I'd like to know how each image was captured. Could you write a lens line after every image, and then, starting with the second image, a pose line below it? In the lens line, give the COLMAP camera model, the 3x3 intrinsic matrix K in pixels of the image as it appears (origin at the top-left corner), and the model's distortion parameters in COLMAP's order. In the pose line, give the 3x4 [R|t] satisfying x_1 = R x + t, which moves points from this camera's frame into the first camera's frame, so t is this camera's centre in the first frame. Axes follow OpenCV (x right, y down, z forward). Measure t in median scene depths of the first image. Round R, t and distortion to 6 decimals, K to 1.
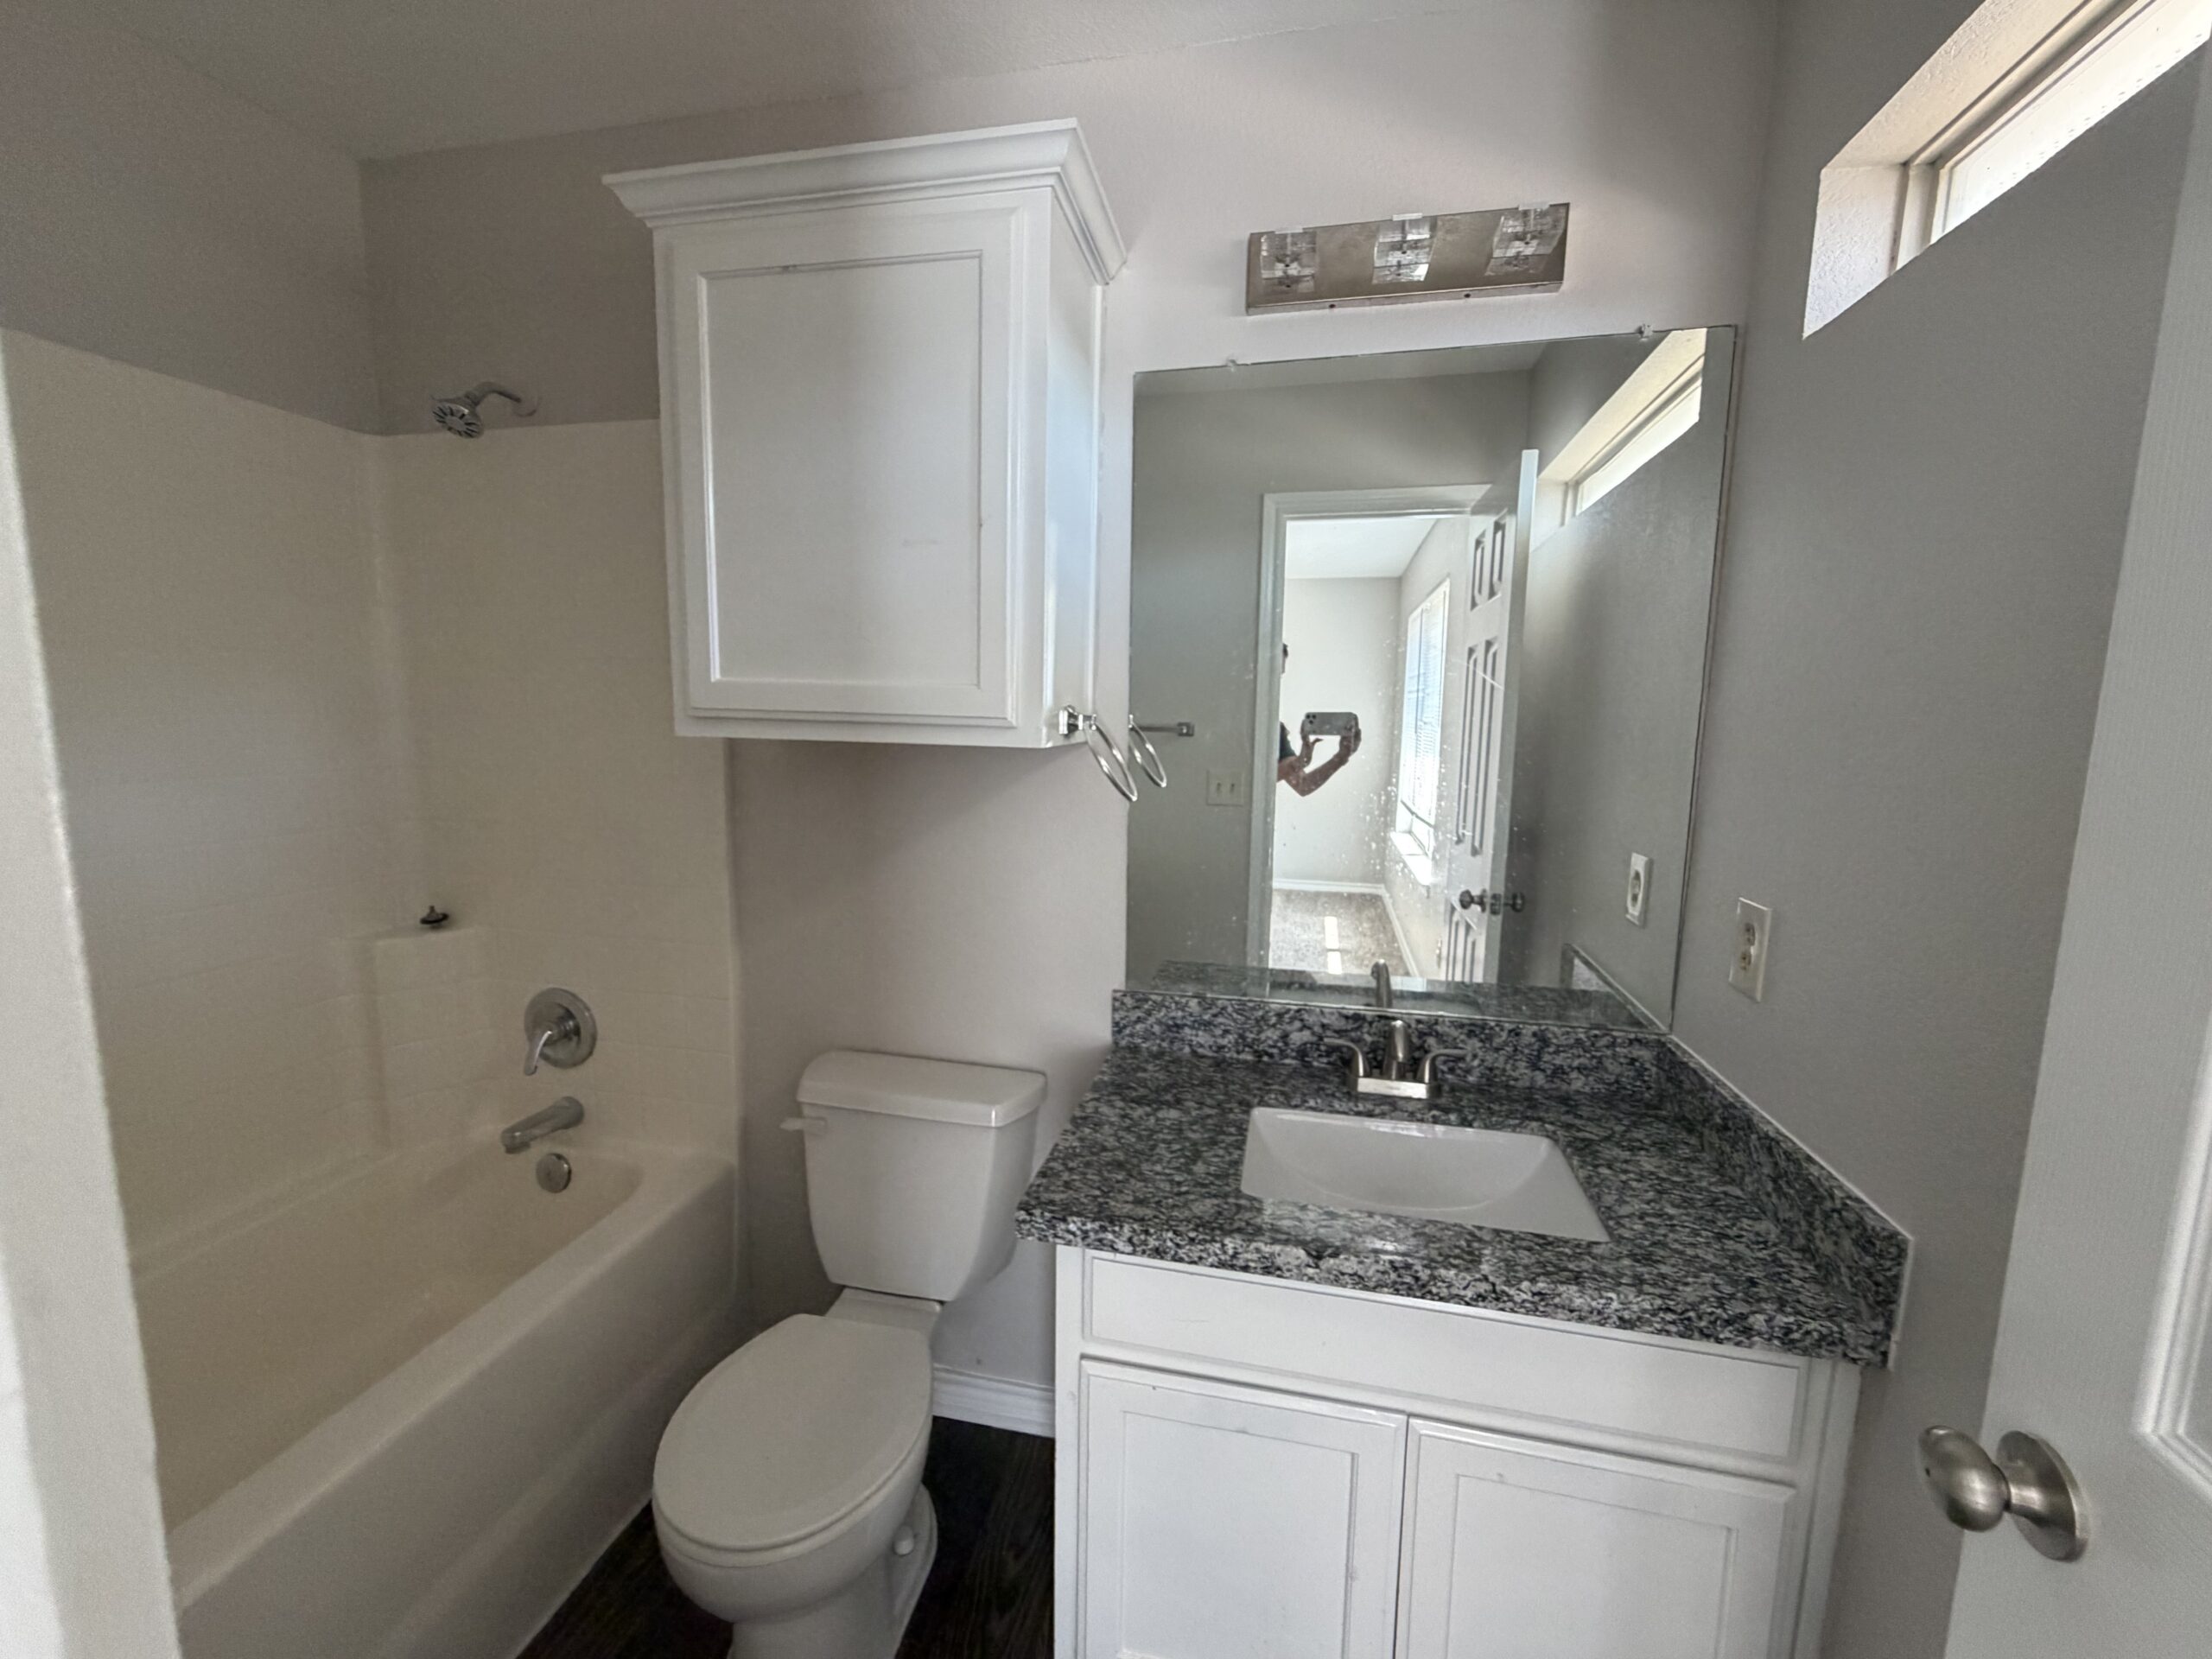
lens RADIAL K [[887.9, 0, 1096.6], [0, 887.9, 831.4], [0, 0, 1]] dist [0.001752, 0.000197]
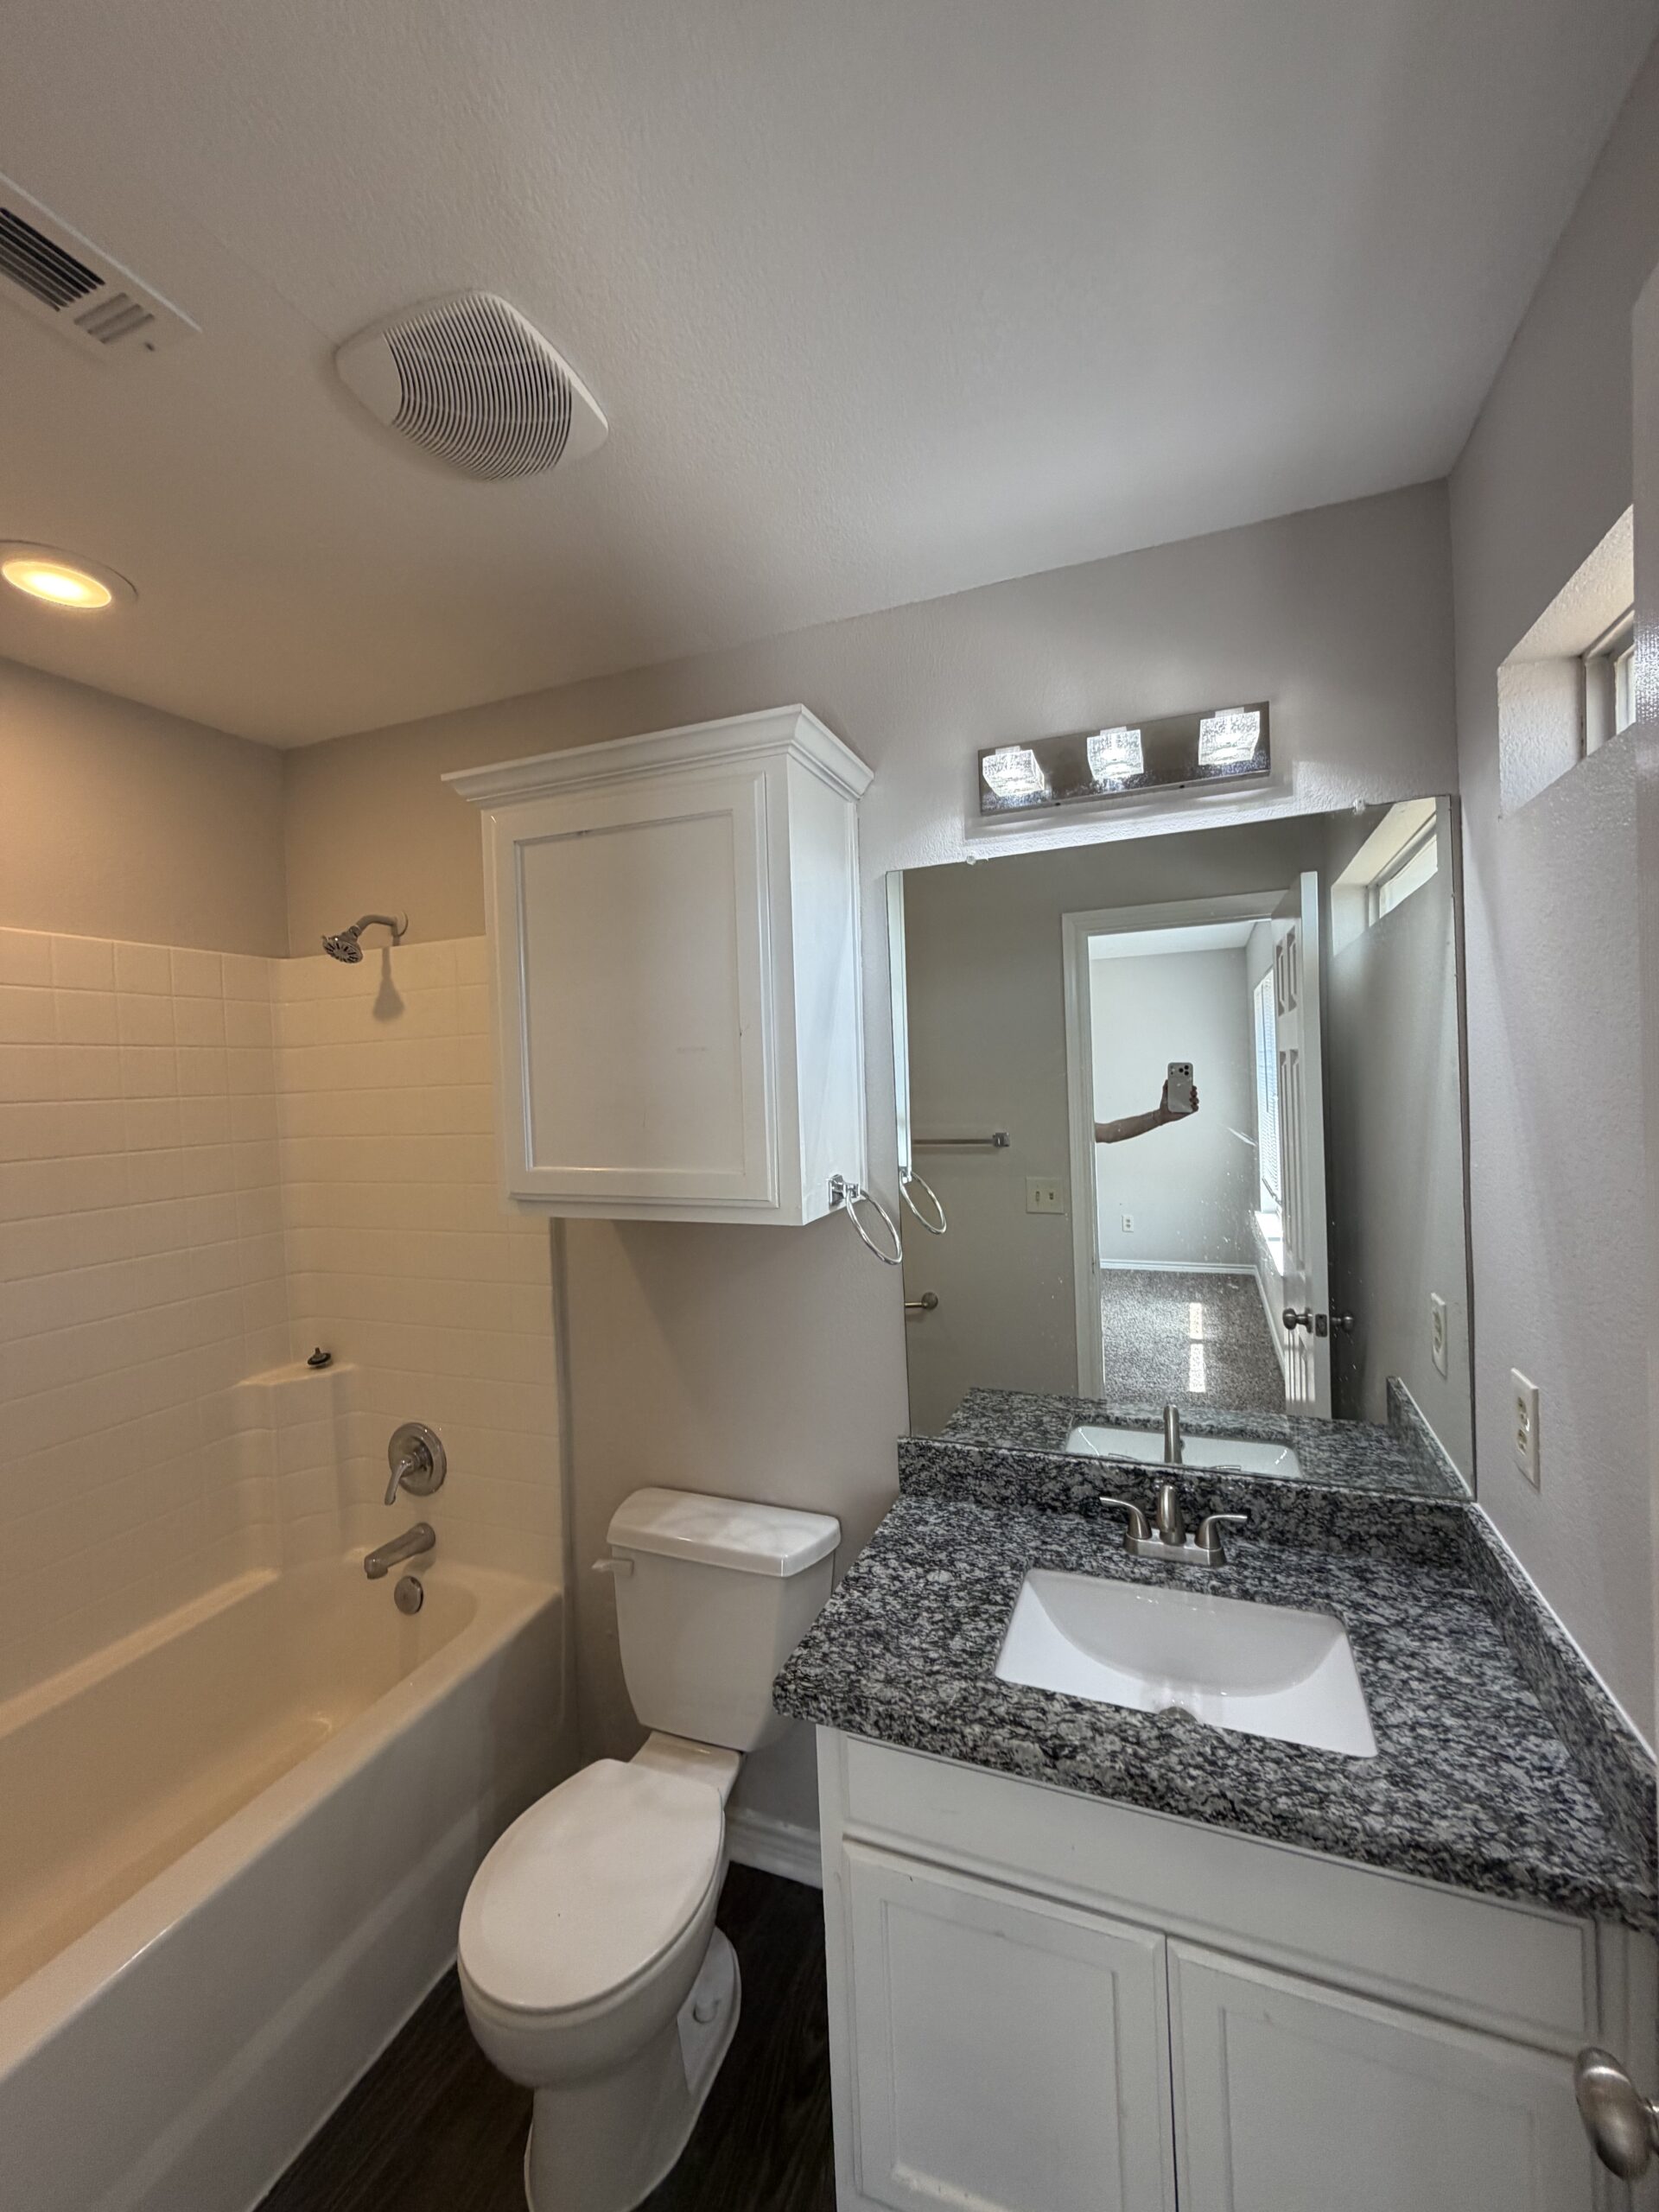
lens RADIAL K [[883.1, 0, 827.0], [0, 883.1, 1094.7], [0, 0, 1]] dist [-0.000680, 0.000006]
pose [[0.986731, -0.049692, -0.154575, 0.157535], [0.031600, 0.992585, -0.117376, -0.134763], [0.159261, 0.110934, 0.980984, -0.093737]]
